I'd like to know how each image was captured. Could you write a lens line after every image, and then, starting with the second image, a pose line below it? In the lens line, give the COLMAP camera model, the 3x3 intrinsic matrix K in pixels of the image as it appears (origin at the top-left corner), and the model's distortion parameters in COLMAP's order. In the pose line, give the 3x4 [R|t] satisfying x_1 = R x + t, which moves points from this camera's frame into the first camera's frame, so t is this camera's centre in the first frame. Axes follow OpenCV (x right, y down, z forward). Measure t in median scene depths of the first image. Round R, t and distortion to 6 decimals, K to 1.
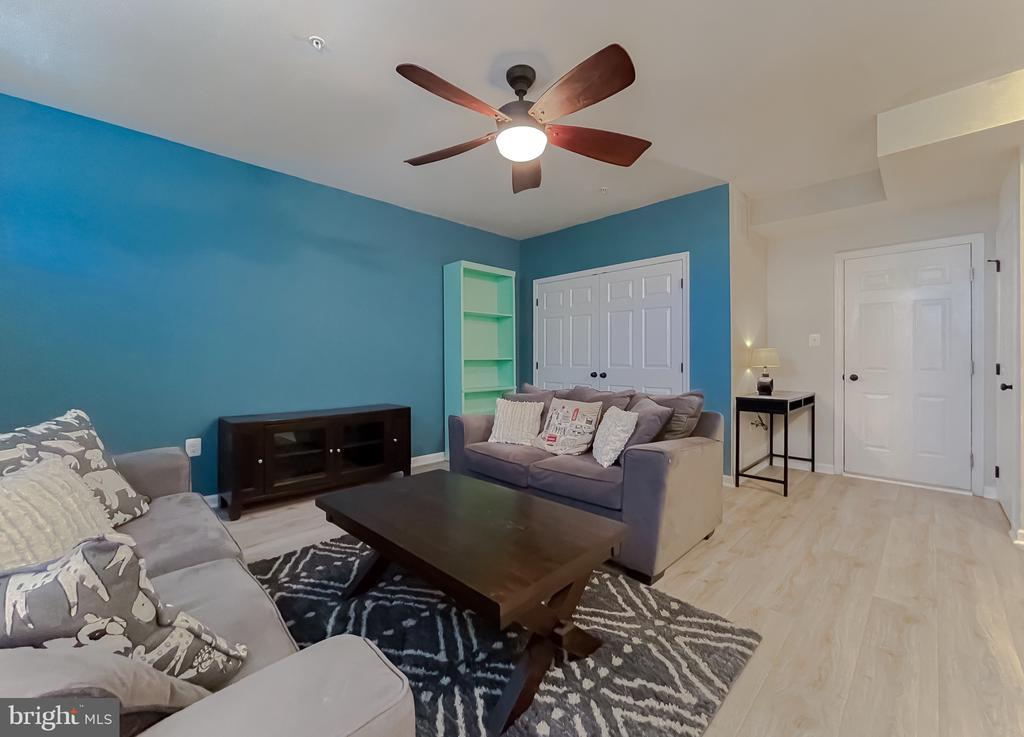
lens RADIAL K [[417.6, 0, 512.0], [0, 417.6, 368.5], [0, 0, 1]] dist [0.000234, 0.000080]
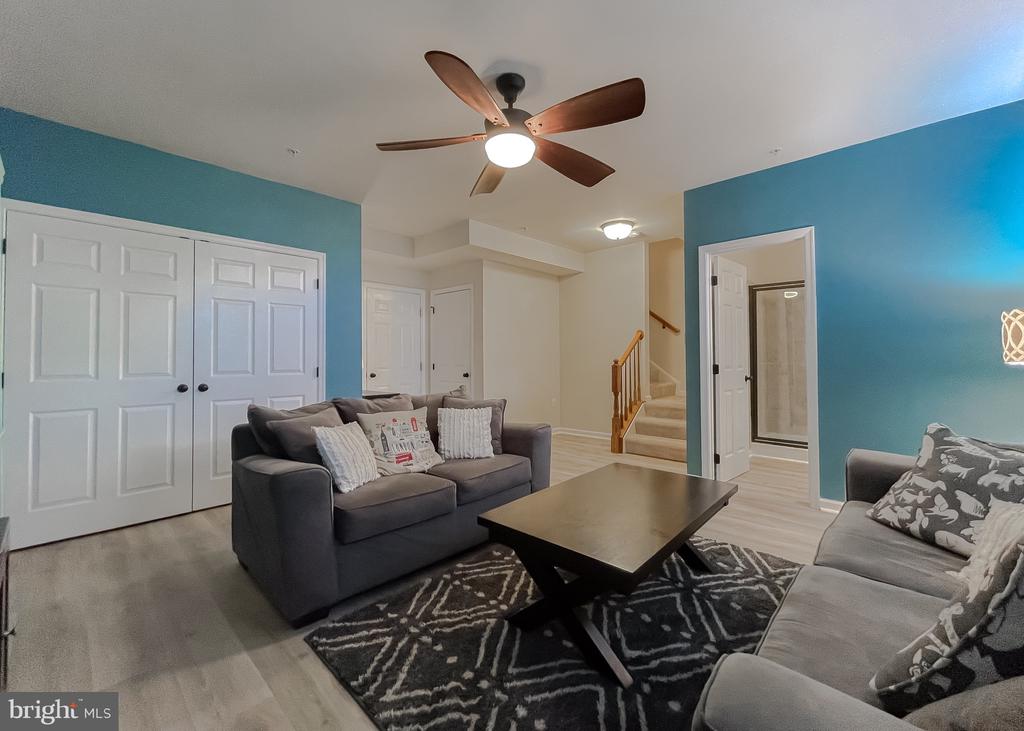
lens RADIAL K [[421.8, 0, 511.6], [0, 421.8, 355.1], [0, 0, 1]] dist [-0.000411, 0.000001]
pose [[-0.025021, 0.009727, 0.999640, -1.286158], [0.029204, 0.999533, -0.008995, -0.044243], [-0.999260, 0.028969, -0.025294, 1.335528]]
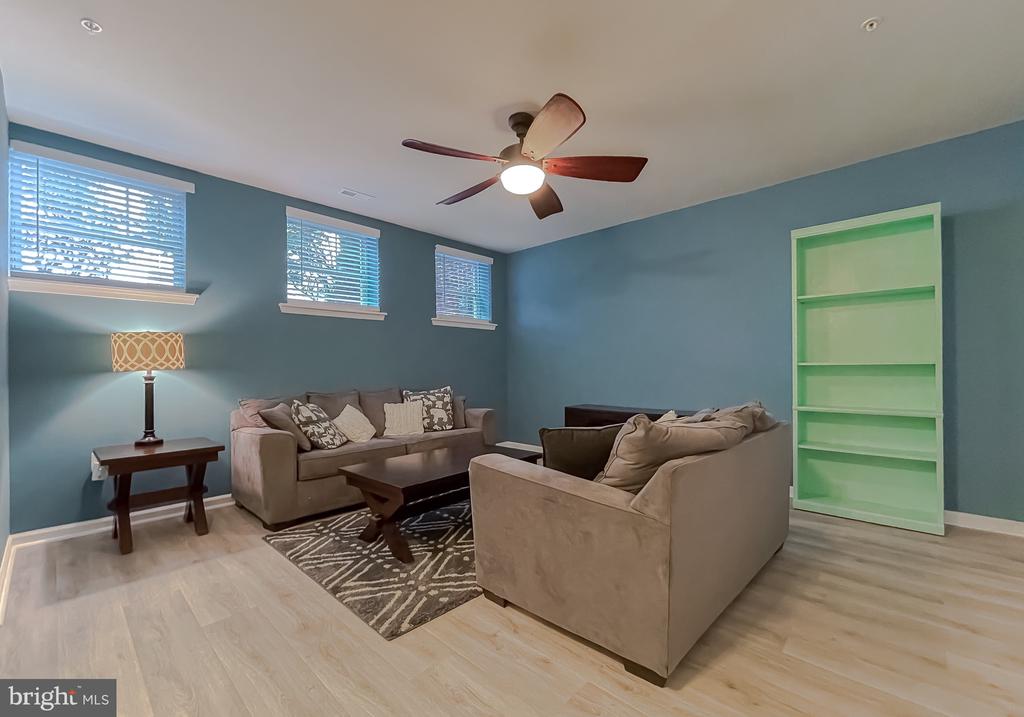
lens RADIAL K [[433.4, 0, 512.0], [0, 433.4, 358.5], [0, 0, 1]] dist [-0.000020, 0.000156]
pose [[0.033957, -0.018677, -0.999249, 1.608734], [-0.012830, 0.999735, -0.019122, -0.025504], [0.999341, 0.013470, 0.033708, 1.205941]]
